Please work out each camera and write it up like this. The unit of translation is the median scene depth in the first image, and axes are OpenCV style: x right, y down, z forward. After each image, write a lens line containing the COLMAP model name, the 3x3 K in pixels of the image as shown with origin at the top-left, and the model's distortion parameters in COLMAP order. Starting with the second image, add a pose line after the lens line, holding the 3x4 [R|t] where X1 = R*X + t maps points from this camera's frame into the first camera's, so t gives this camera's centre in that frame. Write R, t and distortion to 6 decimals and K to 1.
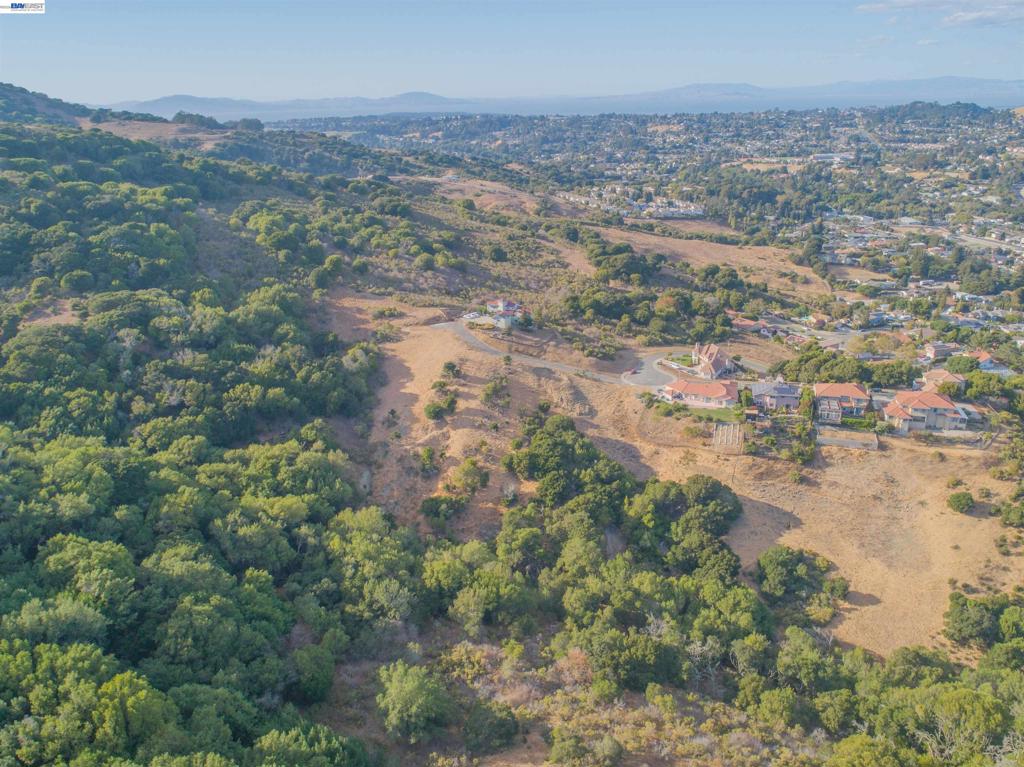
lens RADIAL K [[778.2, 0, 512.0], [0, 778.2, 383.5], [0, 0, 1]] dist [-0.017828, 0.010691]
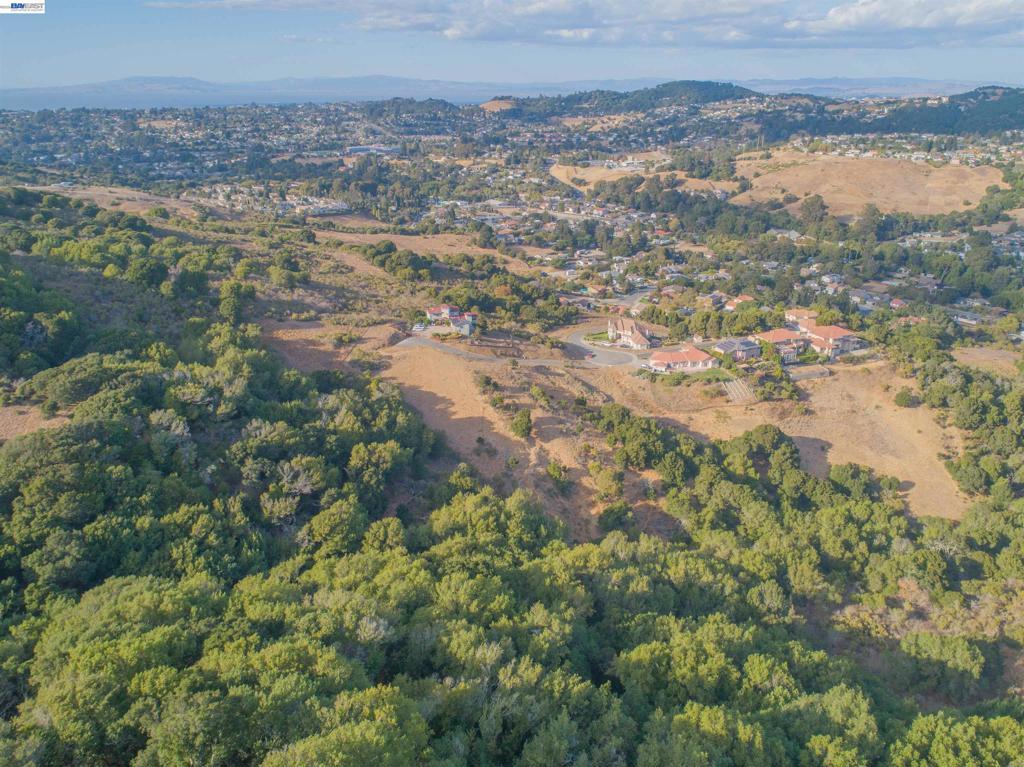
lens RADIAL K [[778.2, 0, 512.0], [0, 778.2, 383.5], [0, 0, 1]] dist [-0.017828, 0.010691]
pose [[0.797741, -0.194331, 0.570829, -0.670505], [0.190969, 0.979340, 0.066521, -0.085567], [-0.571962, 0.055944, 0.818370, 0.270217]]
